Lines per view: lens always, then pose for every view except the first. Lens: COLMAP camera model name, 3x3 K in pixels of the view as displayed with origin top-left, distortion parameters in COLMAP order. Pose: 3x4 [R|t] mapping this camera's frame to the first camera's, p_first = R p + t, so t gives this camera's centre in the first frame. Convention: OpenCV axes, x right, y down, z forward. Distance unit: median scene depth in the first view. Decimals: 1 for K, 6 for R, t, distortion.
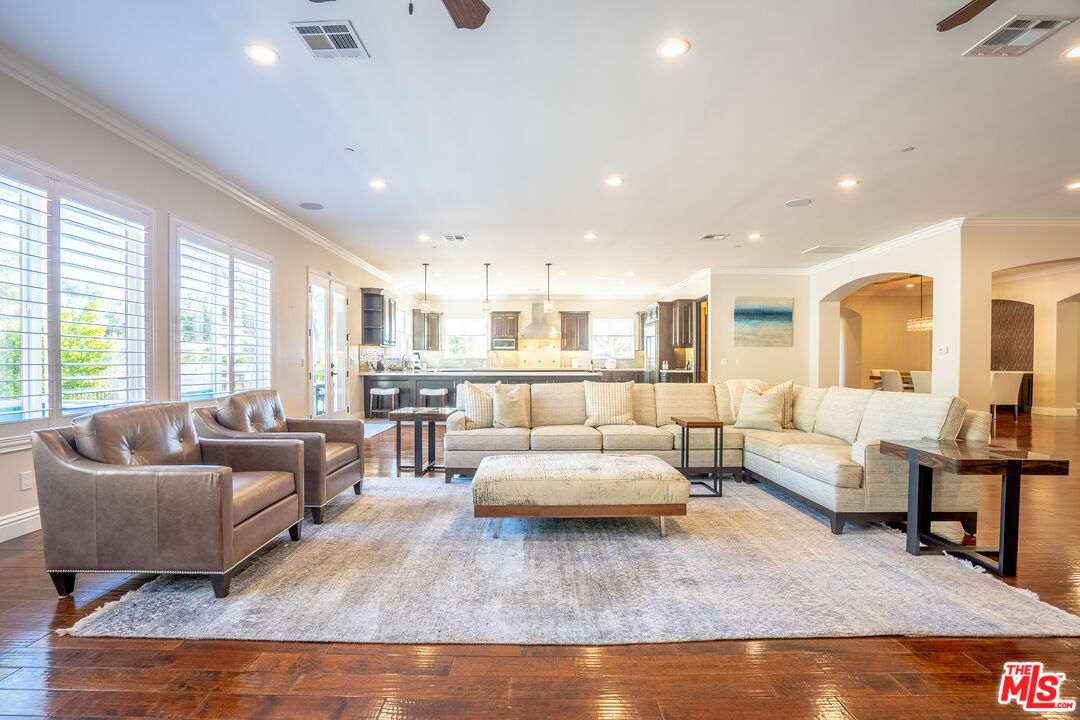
lens RADIAL K [[510.9, 0, 530.4], [0, 510.9, 367.9], [0, 0, 1]] dist [-0.059875, 0.023803]
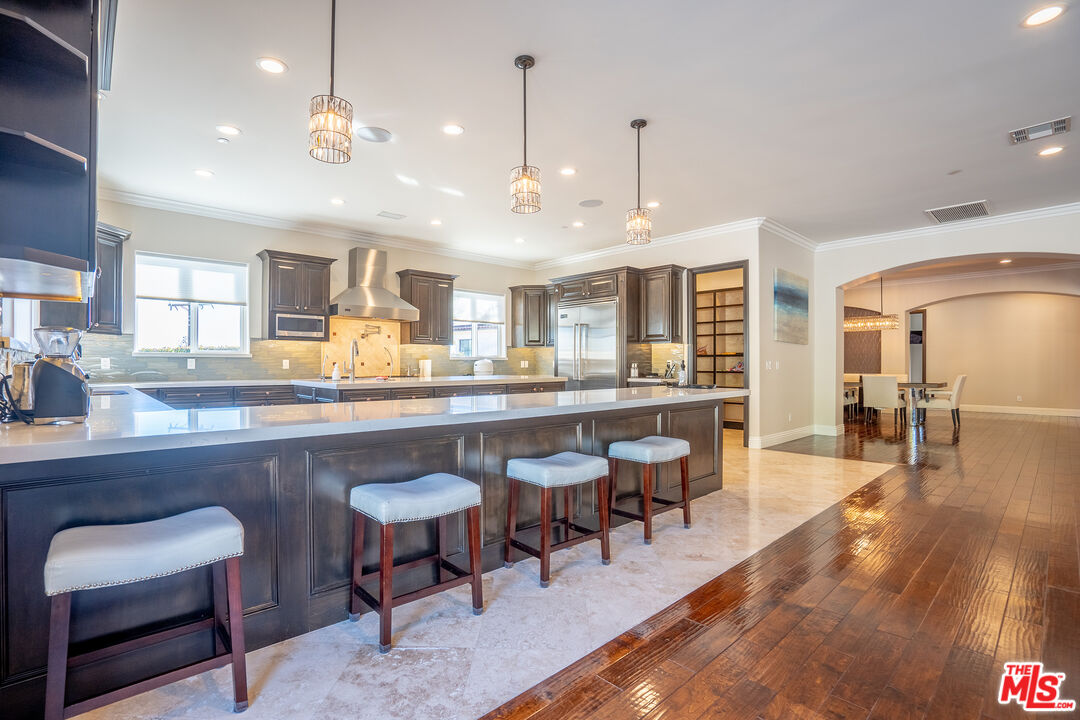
lens RADIAL K [[510.9, 0, 530.4], [0, 510.9, 367.9], [0, 0, 1]] dist [-0.059875, 0.023803]
pose [[0.731413, -0.004293, 0.681921, -0.226777], [0.006903, 0.999976, -0.001108, -0.007800], [-0.681900, 0.005518, 0.731425, 0.573977]]
